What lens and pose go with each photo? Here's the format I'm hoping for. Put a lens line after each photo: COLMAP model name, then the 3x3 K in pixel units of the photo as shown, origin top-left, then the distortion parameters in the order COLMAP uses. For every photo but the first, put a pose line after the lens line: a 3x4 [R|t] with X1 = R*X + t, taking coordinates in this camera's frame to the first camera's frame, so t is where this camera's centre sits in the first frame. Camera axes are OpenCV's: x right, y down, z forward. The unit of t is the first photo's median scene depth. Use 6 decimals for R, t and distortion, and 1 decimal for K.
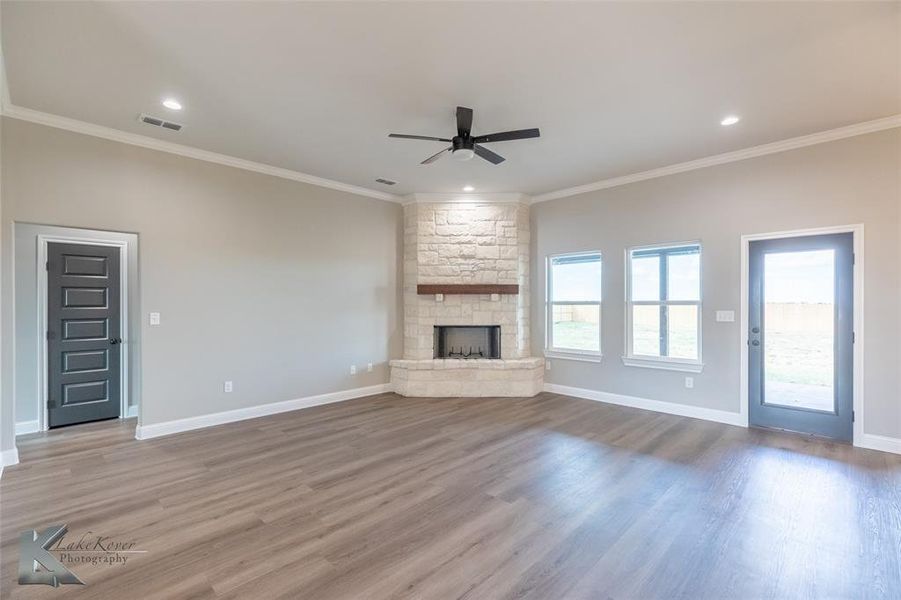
lens RADIAL K [[399.7, 0, 450.9], [0, 399.7, 303.8], [0, 0, 1]] dist [0.000100, -0.000124]
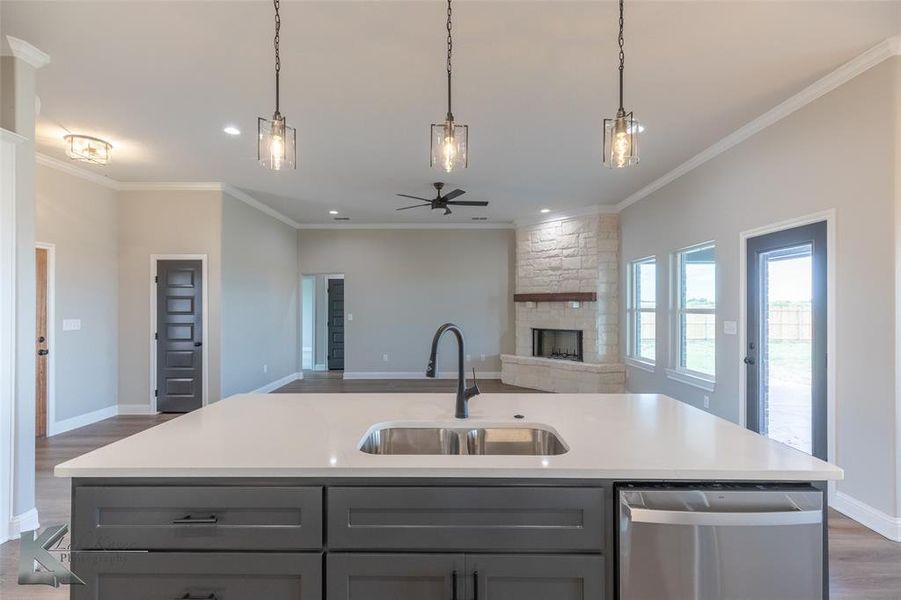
lens RADIAL K [[406.9, 0, 447.5], [0, 406.9, 305.3], [0, 0, 1]] dist [0.002200, 0.000268]
pose [[0.706833, -0.000238, -0.707381, 0.641834], [-0.002900, 0.999991, -0.003235, -0.008952], [0.707375, 0.004338, 0.706825, -0.030079]]
